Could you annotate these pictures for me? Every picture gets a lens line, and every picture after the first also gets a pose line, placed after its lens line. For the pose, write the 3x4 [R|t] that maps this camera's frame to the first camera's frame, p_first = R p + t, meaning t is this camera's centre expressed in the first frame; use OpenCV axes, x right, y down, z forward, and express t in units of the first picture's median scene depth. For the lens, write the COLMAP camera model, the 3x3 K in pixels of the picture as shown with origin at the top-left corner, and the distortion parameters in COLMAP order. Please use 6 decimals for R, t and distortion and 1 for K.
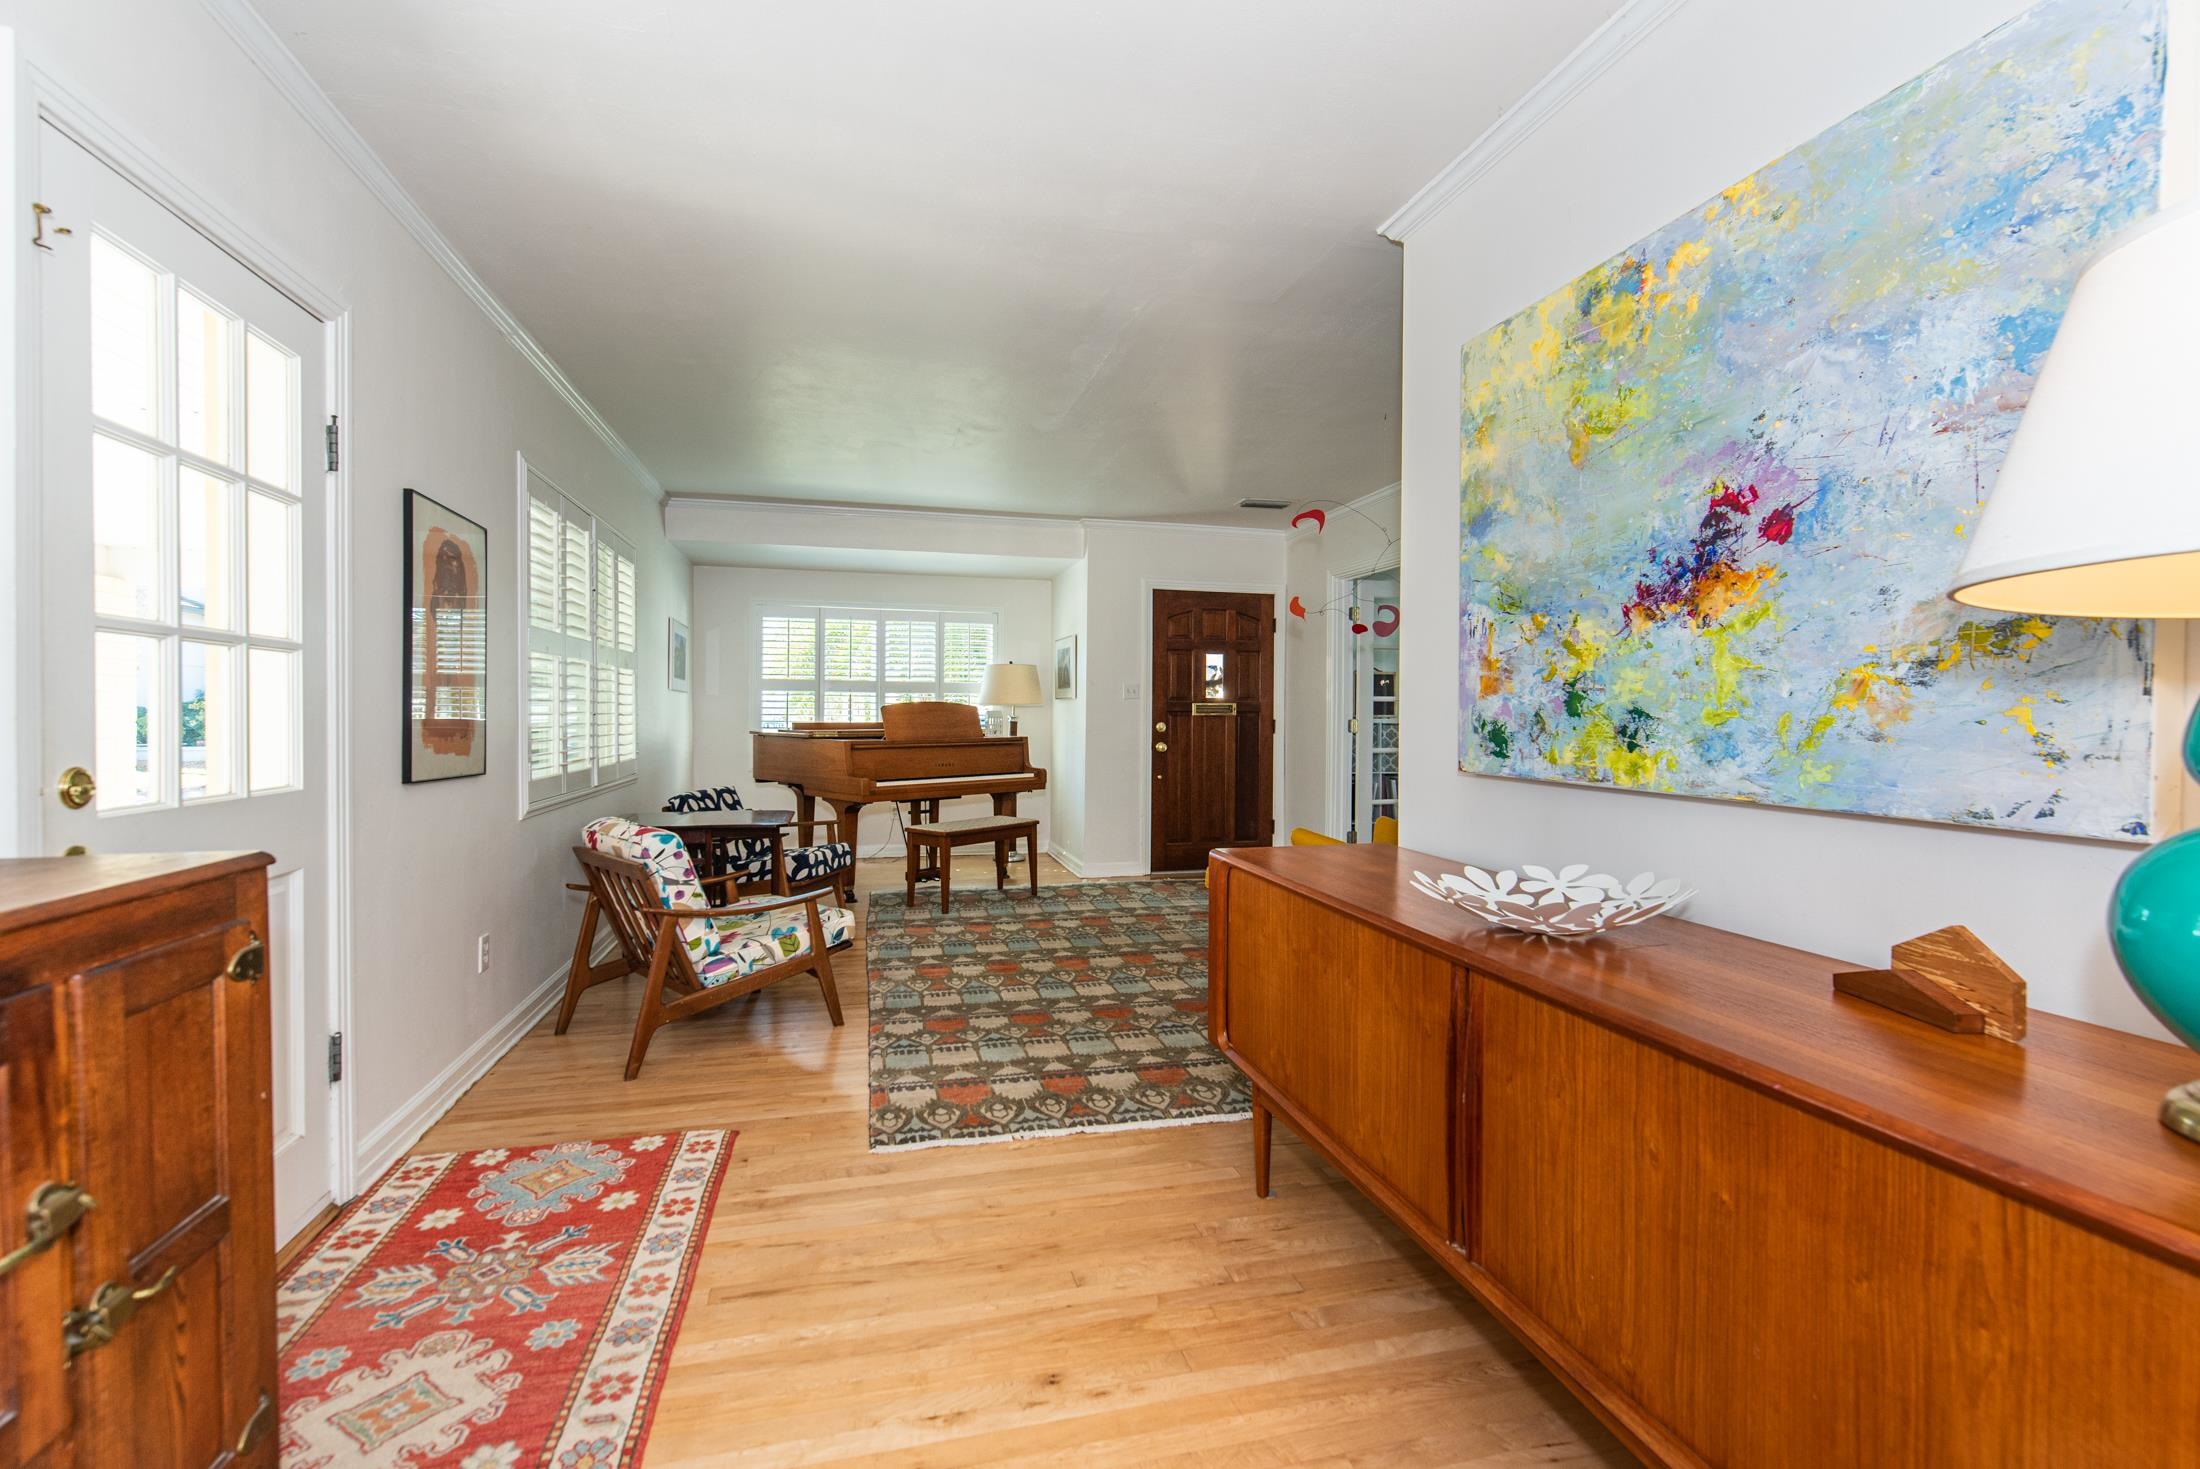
lens RADIAL K [[968.3, 0, 1100.0], [0, 968.3, 734.5], [0, 0, 1]] dist [0.000321, 0.000068]
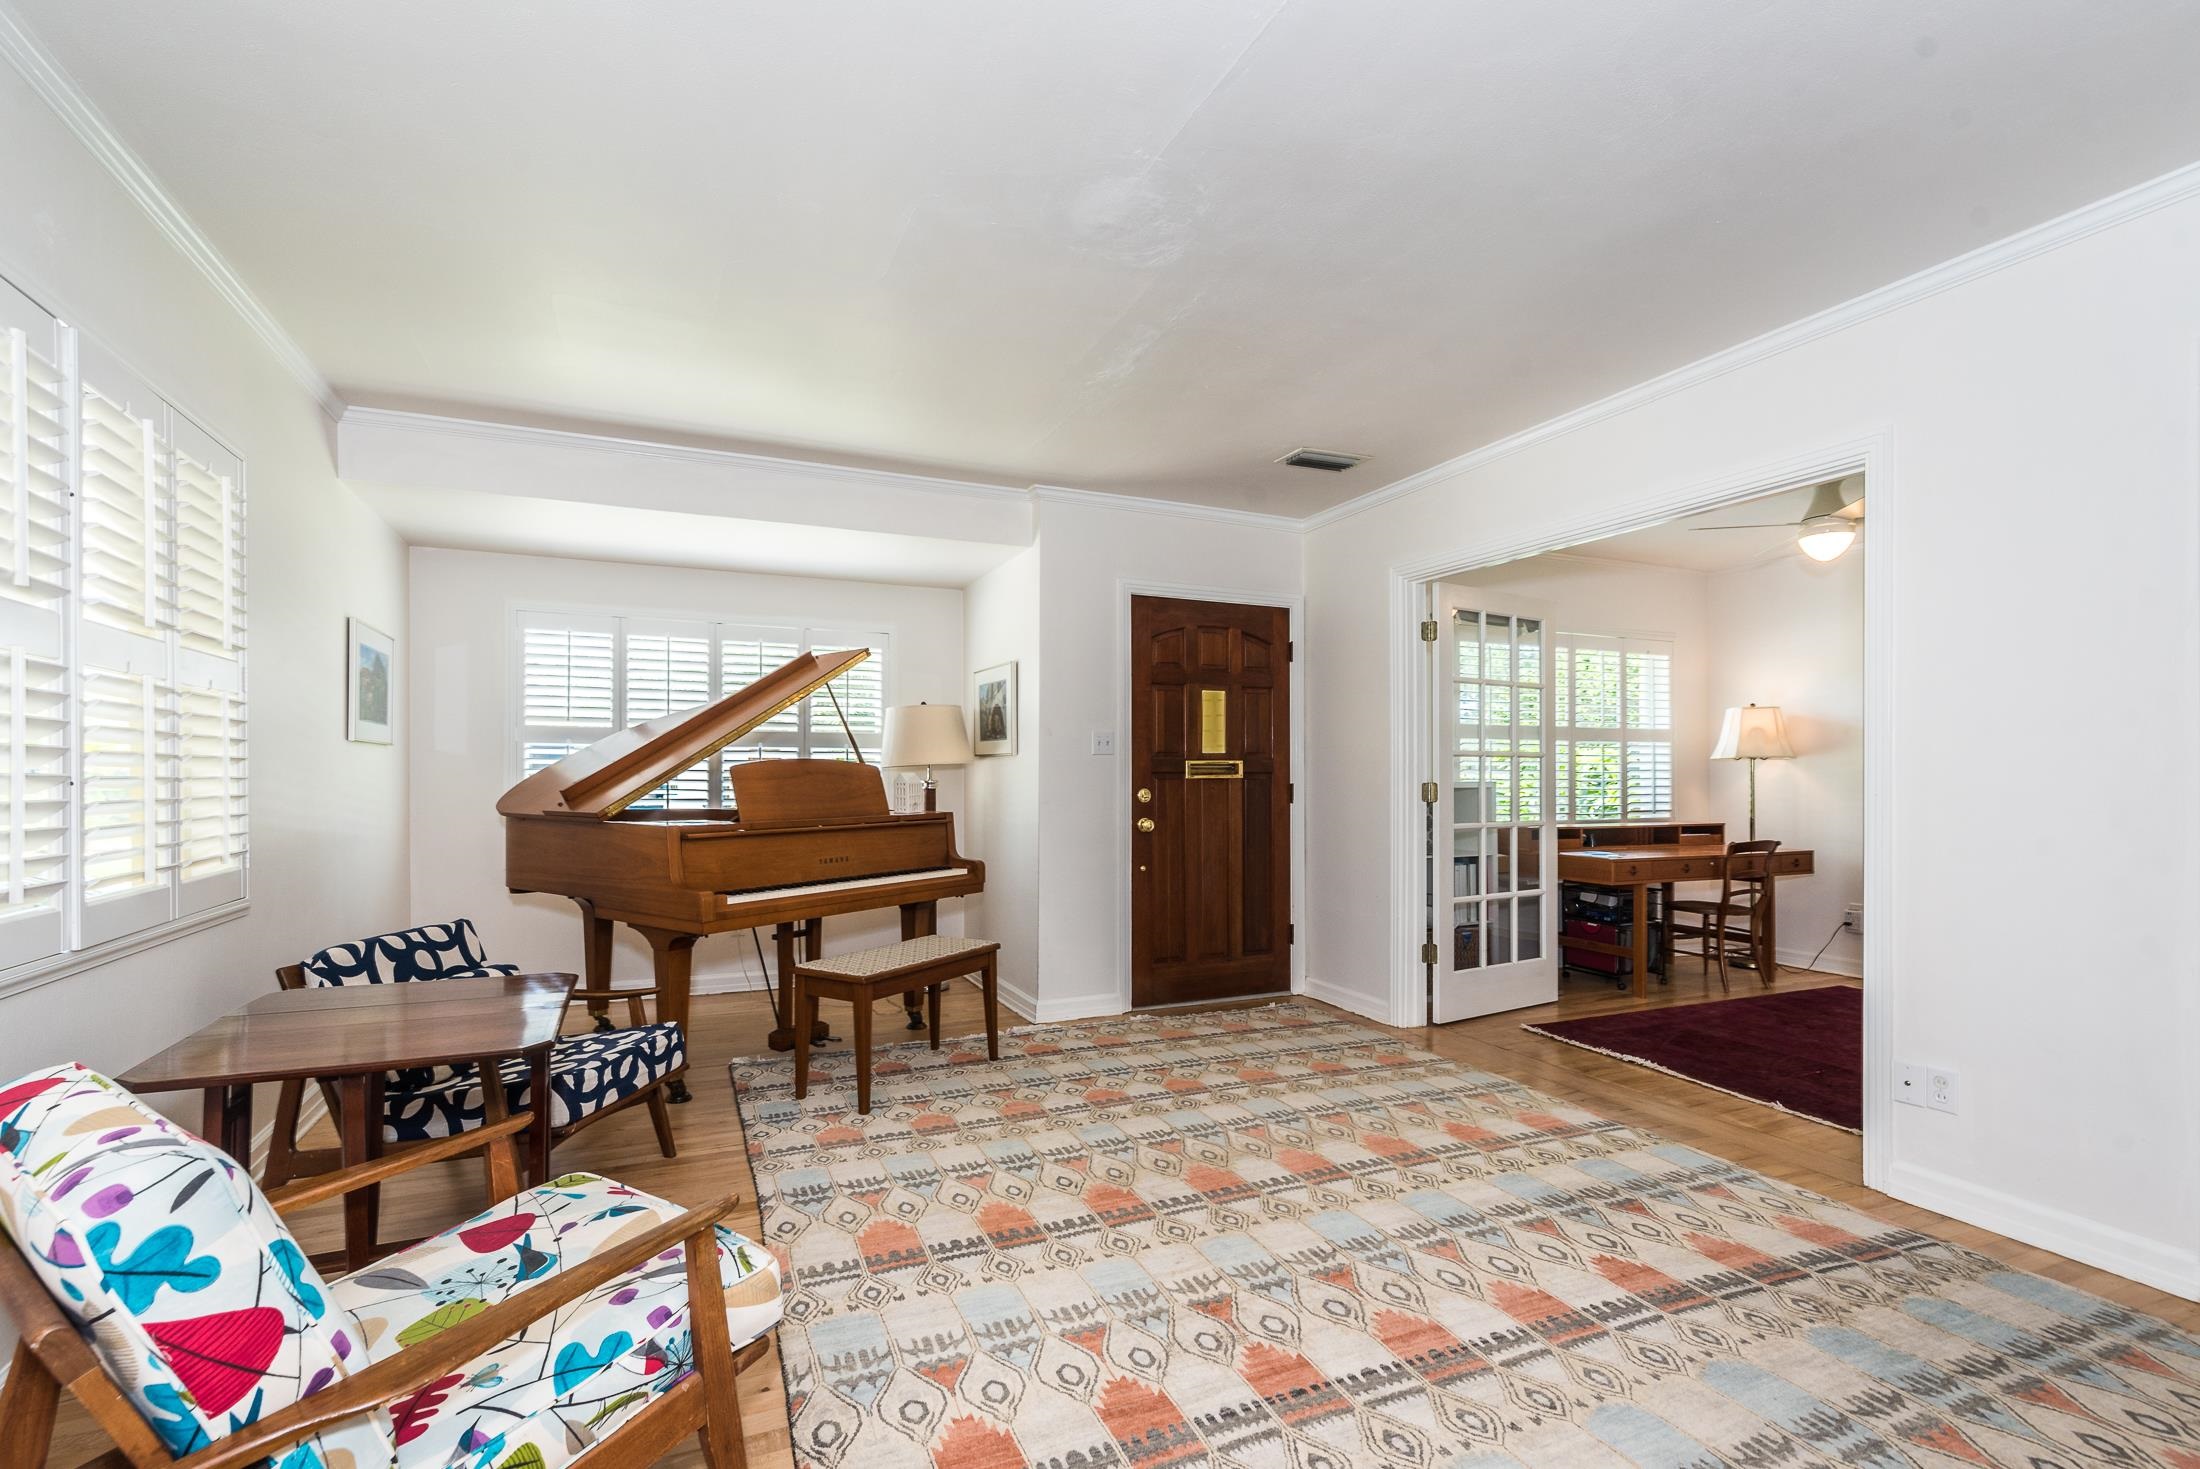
lens RADIAL K [[945.5, 0, 1037.0], [0, 945.5, 773.2], [0, 0, 1]] dist [-0.001235, -0.000199]
pose [[0.990607, -0.004326, 0.136669, -0.104993], [0.007681, 0.999682, -0.024031, -0.008185], [-0.136522, 0.024855, 0.990325, 0.352825]]
